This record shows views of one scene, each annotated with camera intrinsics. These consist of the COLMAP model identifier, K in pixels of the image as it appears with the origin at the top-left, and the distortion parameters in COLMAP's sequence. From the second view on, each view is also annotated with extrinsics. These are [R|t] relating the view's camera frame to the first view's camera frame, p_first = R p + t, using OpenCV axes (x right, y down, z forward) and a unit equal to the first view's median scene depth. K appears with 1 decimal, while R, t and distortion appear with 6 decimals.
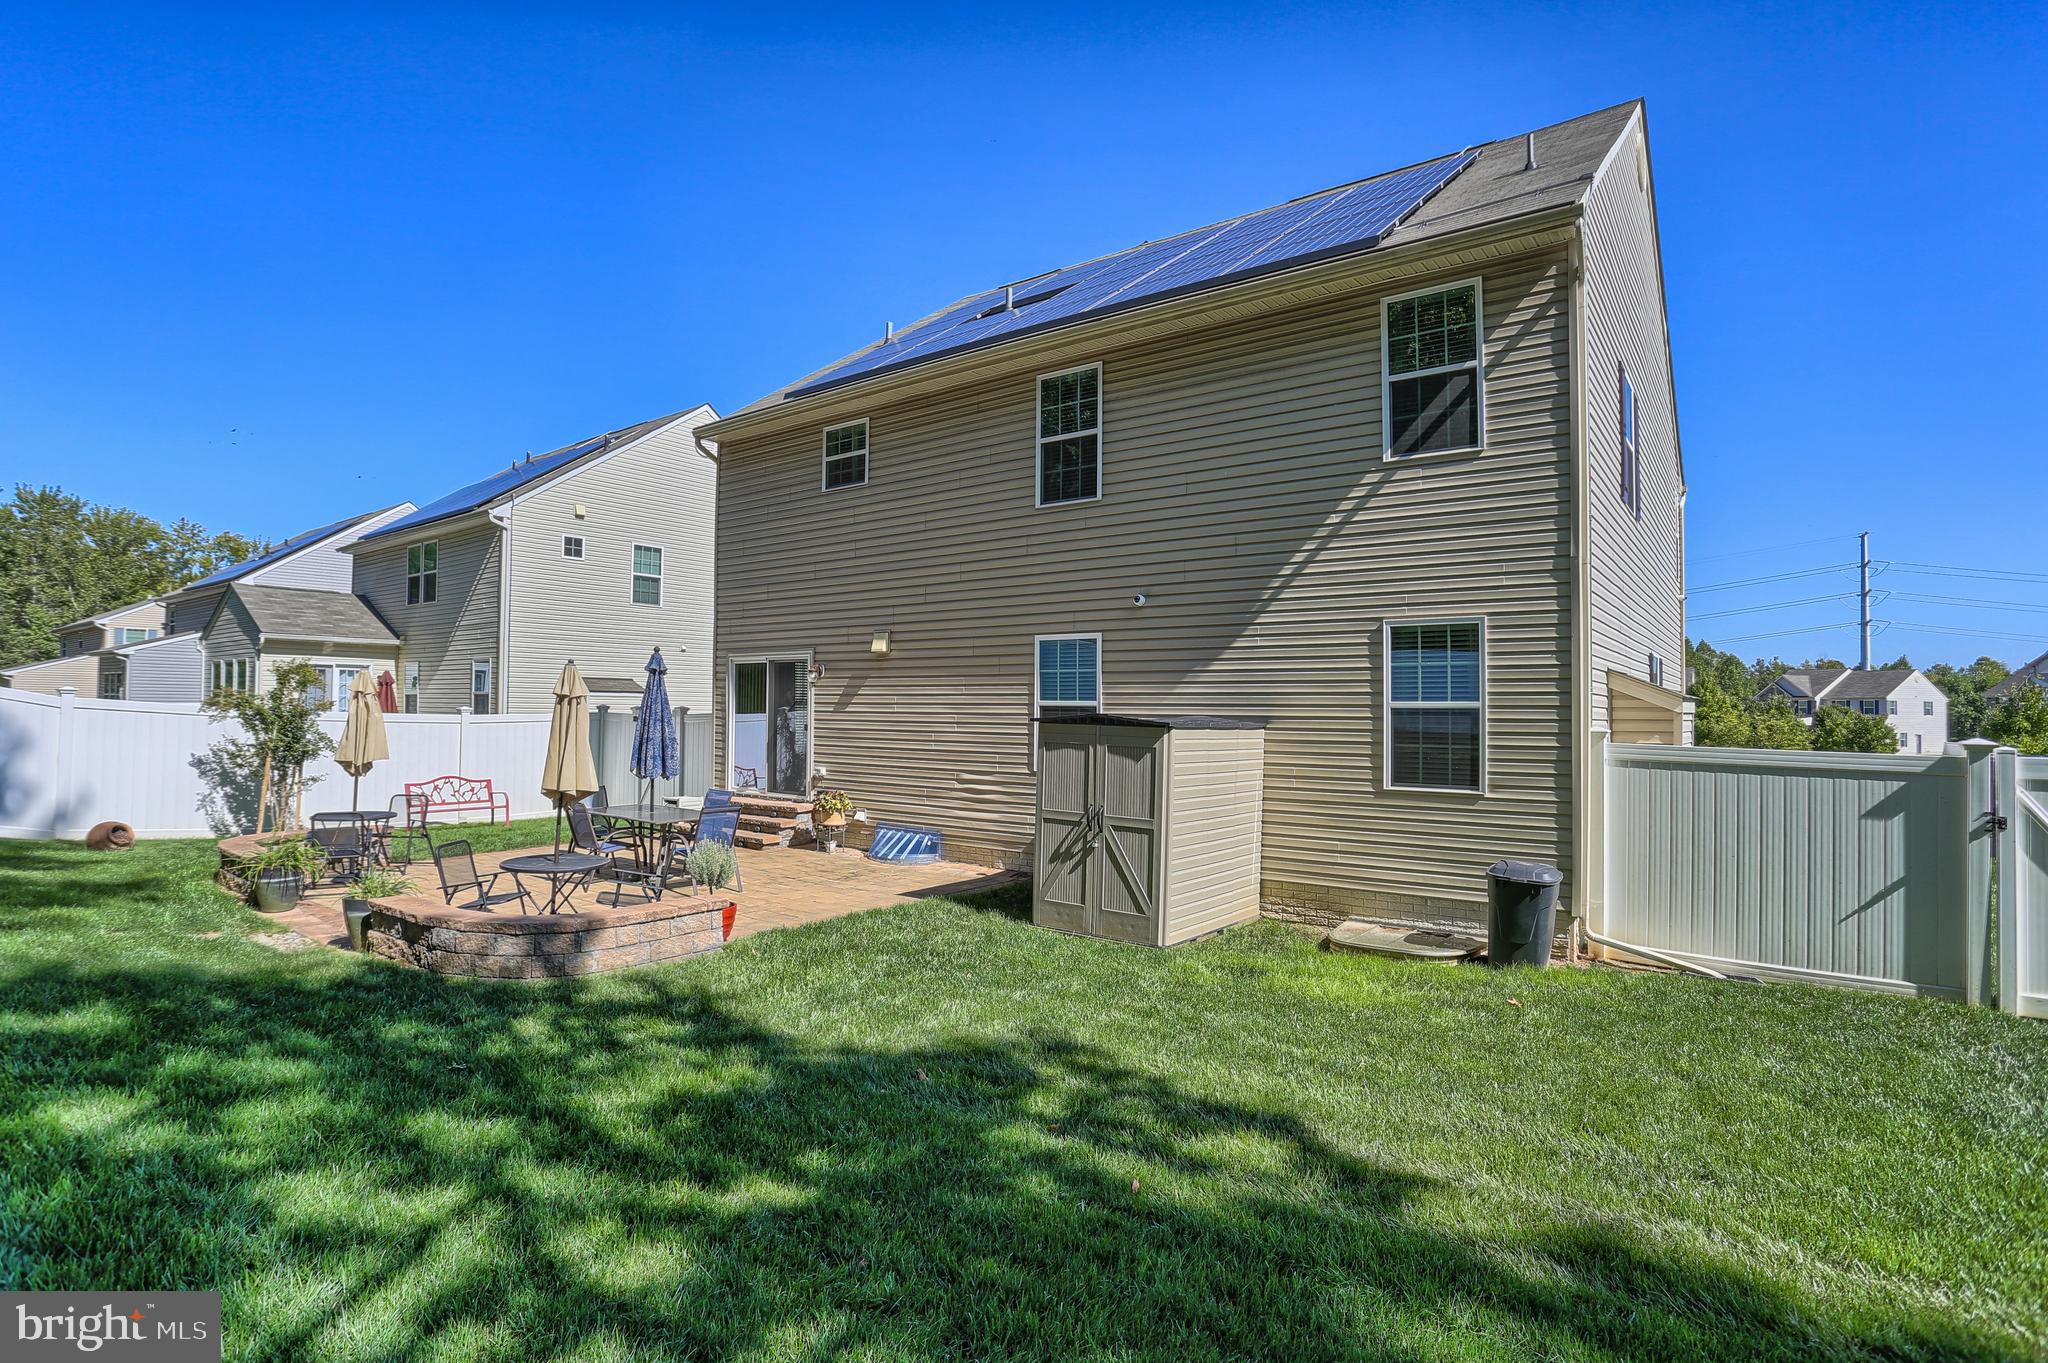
lens RADIAL K [[988.6, 0, 1006.2], [0, 988.6, 693.9], [0, 0, 1]] dist [-0.042093, 0.009201]
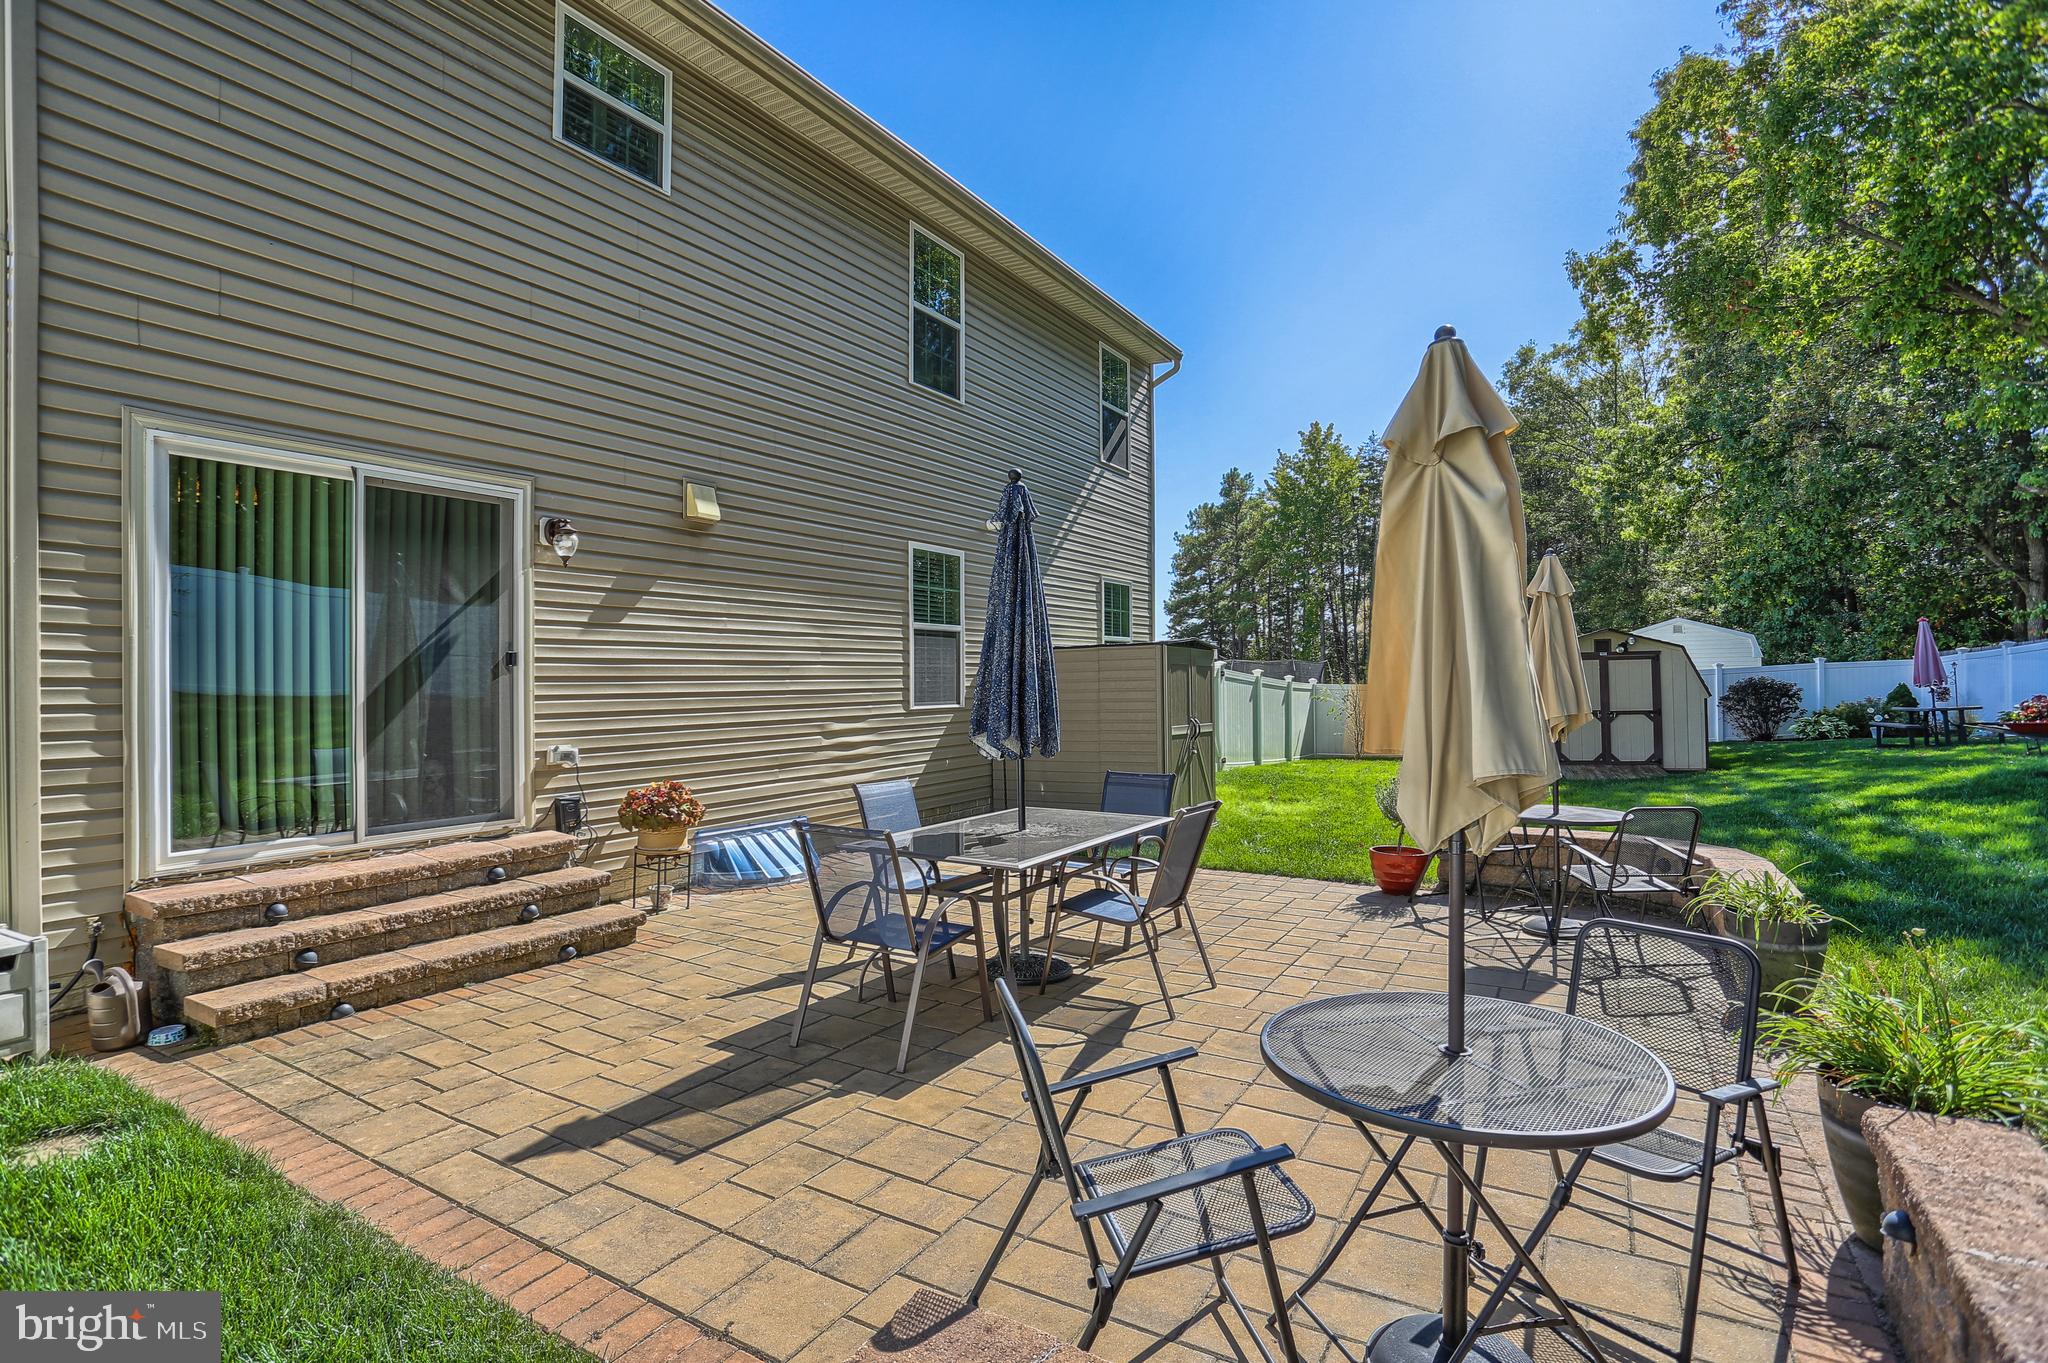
lens RADIAL K [[988.6, 0, 1006.0], [0, 988.6, 669.3], [0, 0, 1]] dist [-0.042093, 0.009201]
pose [[-0.098513, -0.003058, 0.995131, -0.794209], [-0.007495, 0.999969, 0.002331, 0.044129], [-0.995108, -0.007229, -0.098532, 1.021324]]
